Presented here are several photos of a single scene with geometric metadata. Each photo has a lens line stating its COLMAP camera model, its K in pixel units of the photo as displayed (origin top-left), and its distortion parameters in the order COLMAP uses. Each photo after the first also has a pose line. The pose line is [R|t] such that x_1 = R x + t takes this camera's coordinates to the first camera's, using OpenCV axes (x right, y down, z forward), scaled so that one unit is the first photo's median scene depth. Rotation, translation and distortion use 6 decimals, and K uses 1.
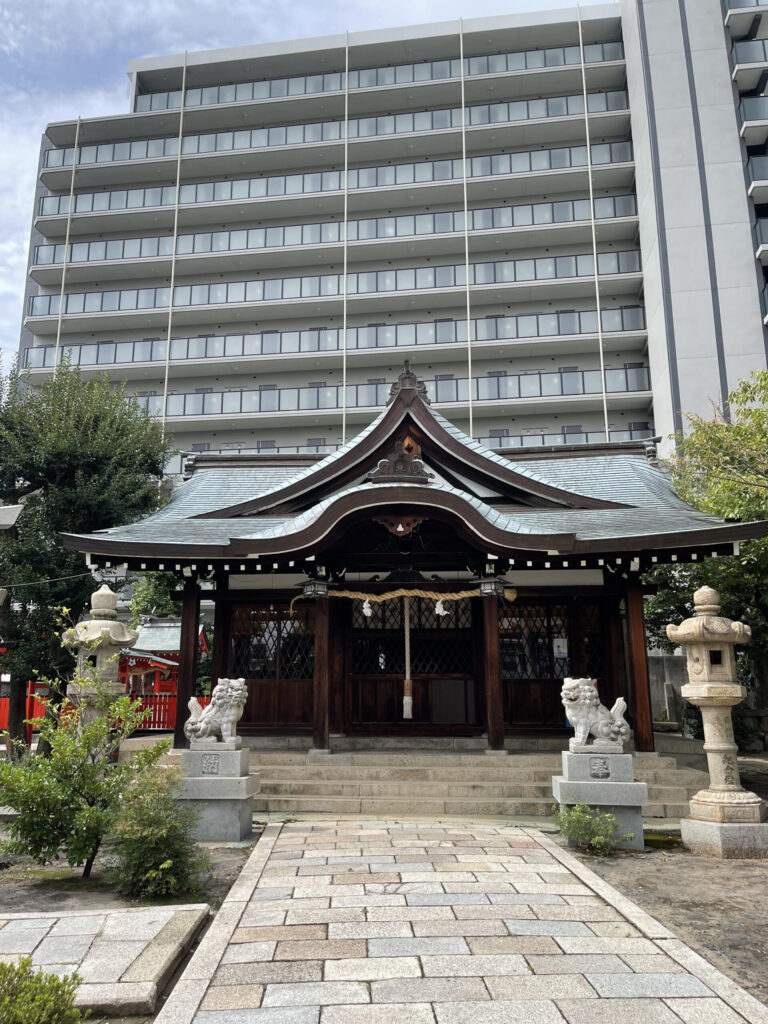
lens RADIAL K [[781.1, 0, 381.7], [0, 781.1, 521.4], [0, 0, 1]] dist [0.041983, -0.040736]
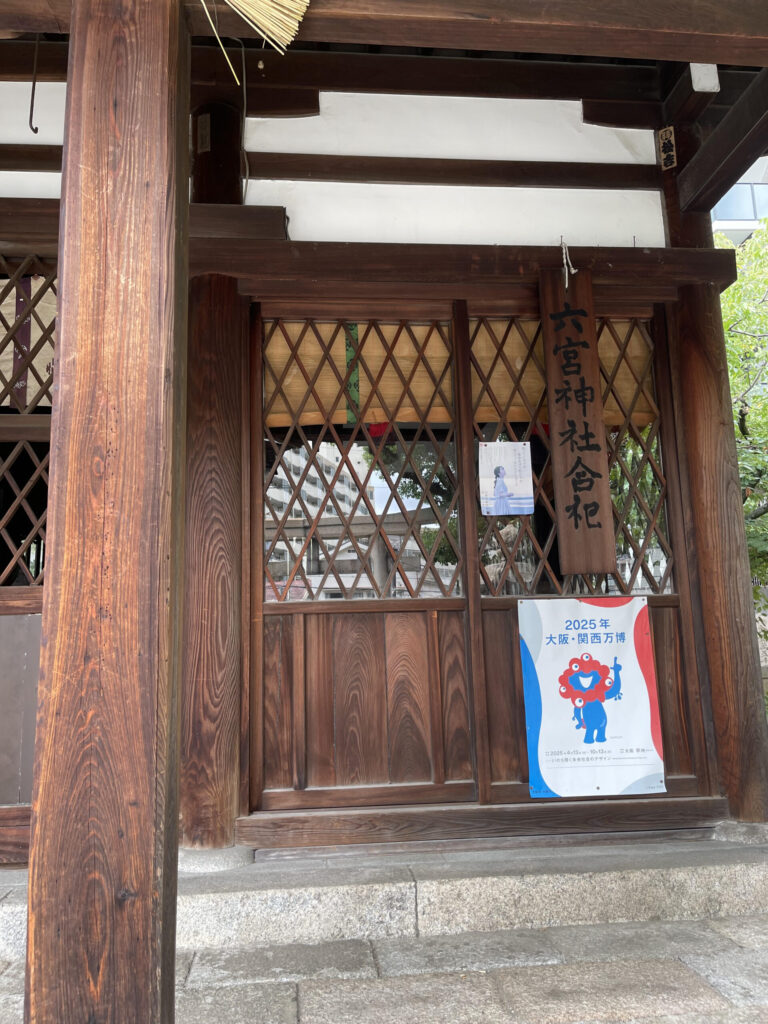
lens RADIAL K [[781.1, 0, 385.2], [0, 781.1, 511.9], [0, 0, 1]] dist [0.041983, -0.040736]
pose [[0.980756, 0.014721, 0.194681, 0.172376], [-0.023272, 0.998859, 0.041709, 0.198571], [-0.193844, -0.045437, 0.979979, 0.928615]]
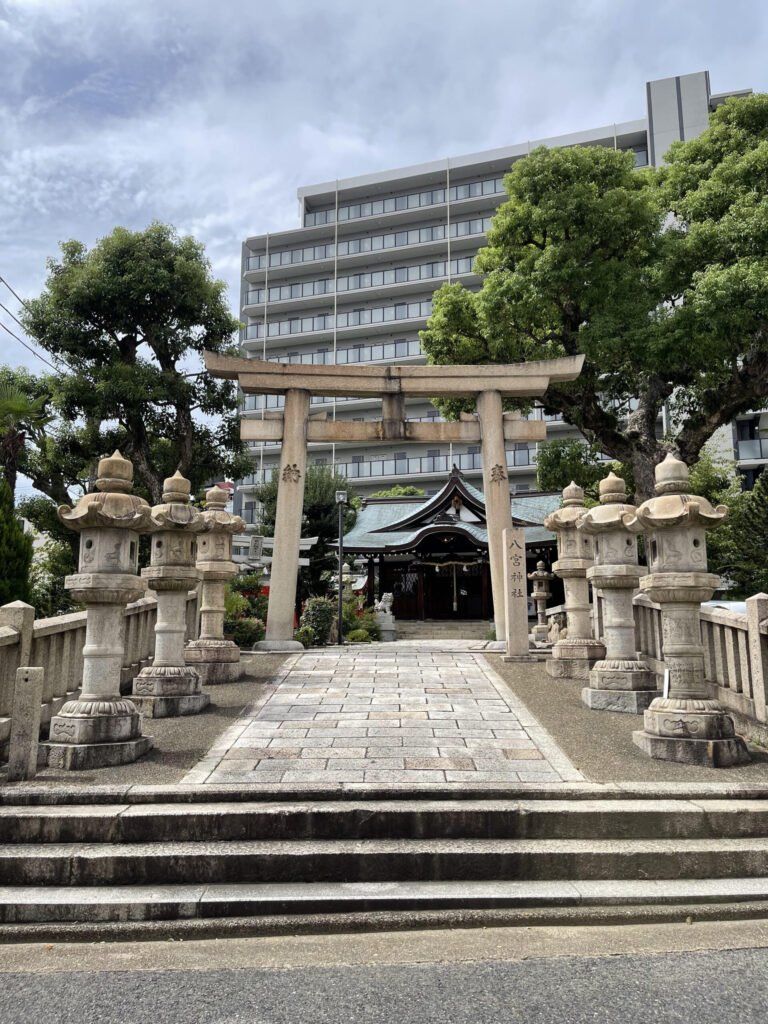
lens RADIAL K [[781.1, 0, 384.1], [0, 781.1, 510.3], [0, 0, 1]] dist [0.041983, -0.040736]
pose [[0.983724, -0.028373, -0.177430, 0.302853], [0.036926, 0.998300, 0.045091, -0.229107], [0.175849, -0.050908, 0.983100, -1.747806]]
